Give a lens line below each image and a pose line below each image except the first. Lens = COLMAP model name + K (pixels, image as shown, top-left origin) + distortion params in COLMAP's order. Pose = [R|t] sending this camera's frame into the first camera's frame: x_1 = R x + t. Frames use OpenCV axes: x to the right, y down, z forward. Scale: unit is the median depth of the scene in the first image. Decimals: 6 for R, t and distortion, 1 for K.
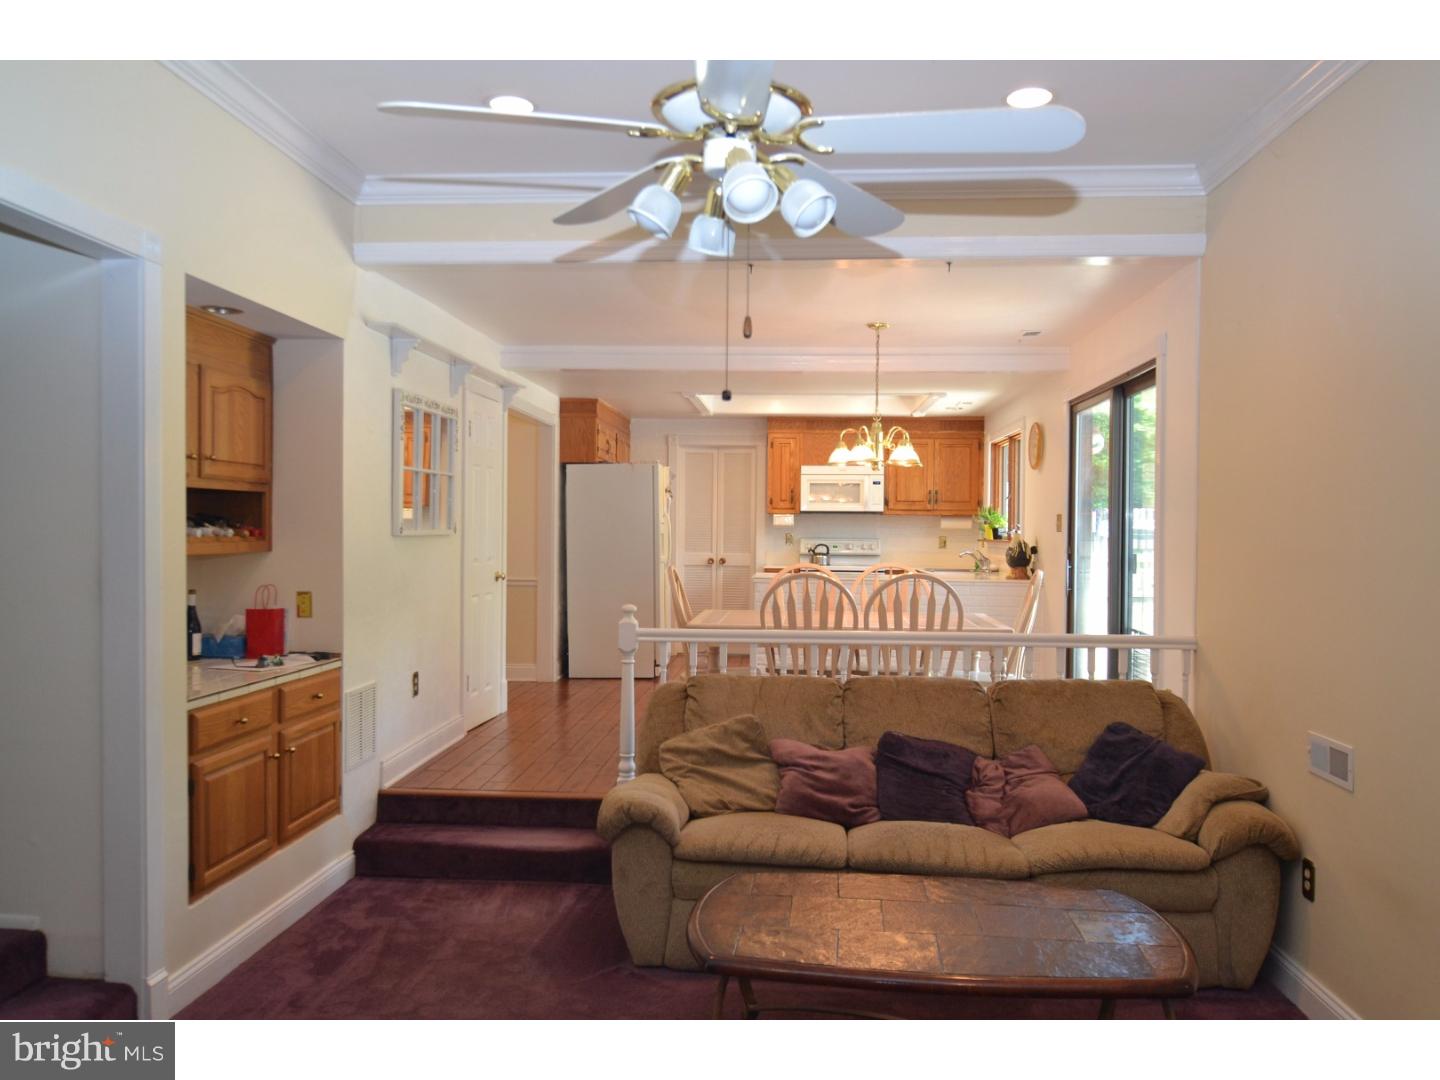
lens RADIAL K [[1131.1, 0, 720.0], [0, 1131.1, 539.7], [0, 0, 1]] dist [-0.000041, 0.000000]
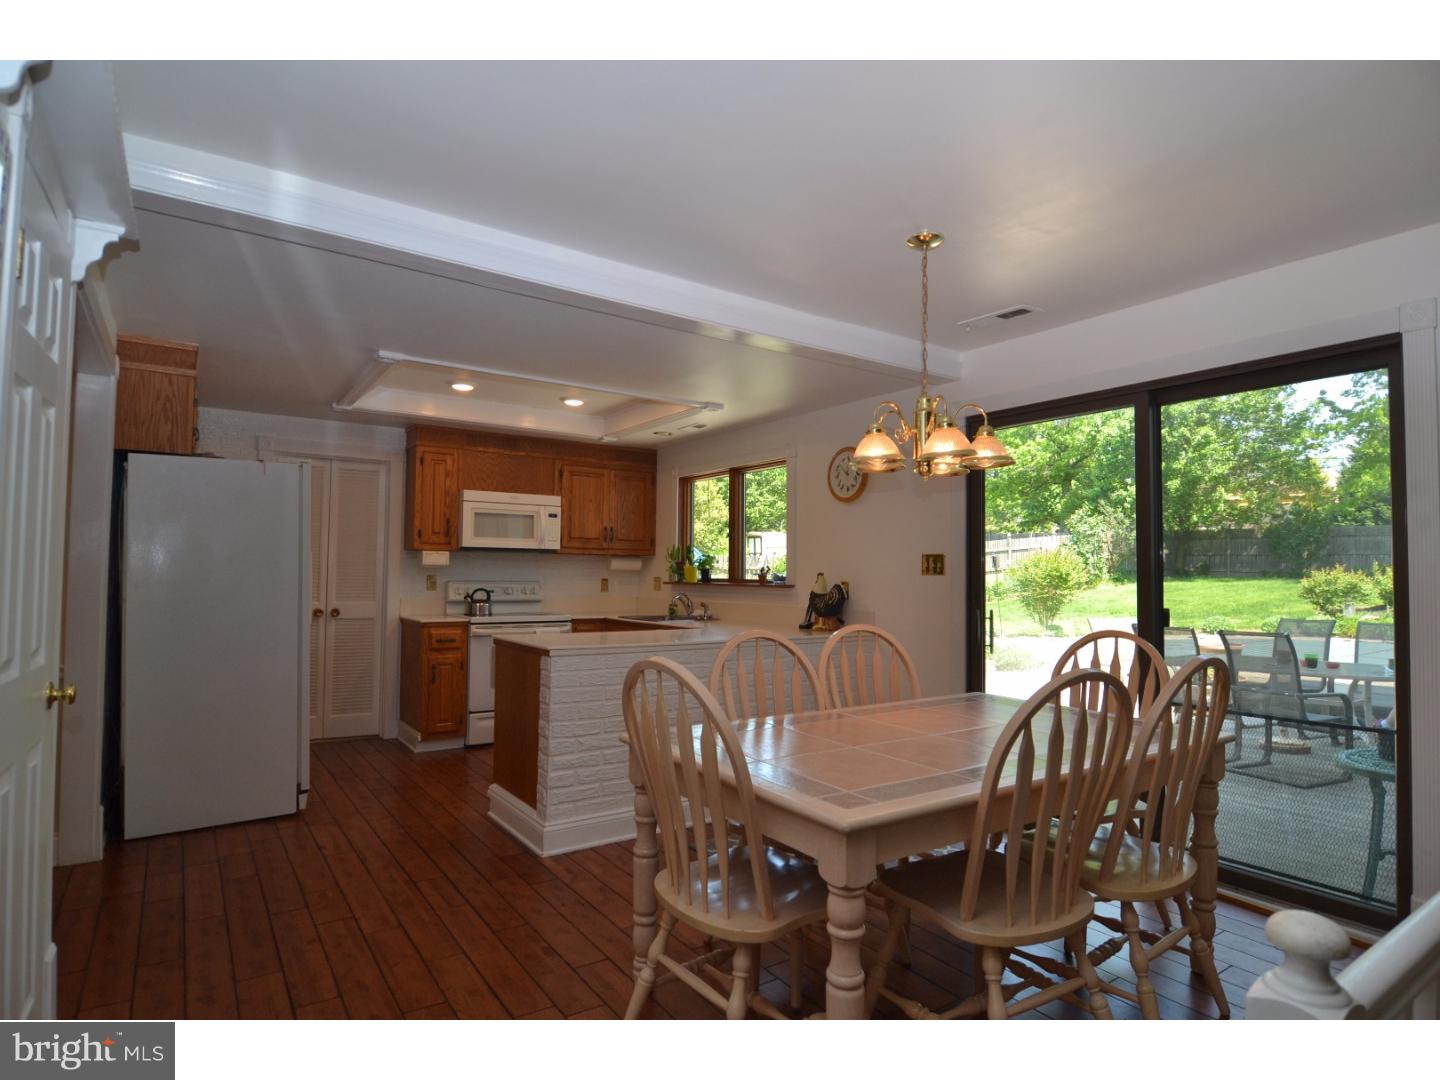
lens RADIAL K [[776.3, 0, 719.9], [0, 776.3, 547.1], [0, 0, 1]] dist [-0.023691, 0.000322]
pose [[0.774168, 0.020062, 0.632662, -0.130334], [0.003228, 0.999359, -0.035641, -0.005456], [-0.632972, 0.029634, 0.773607, 0.469341]]
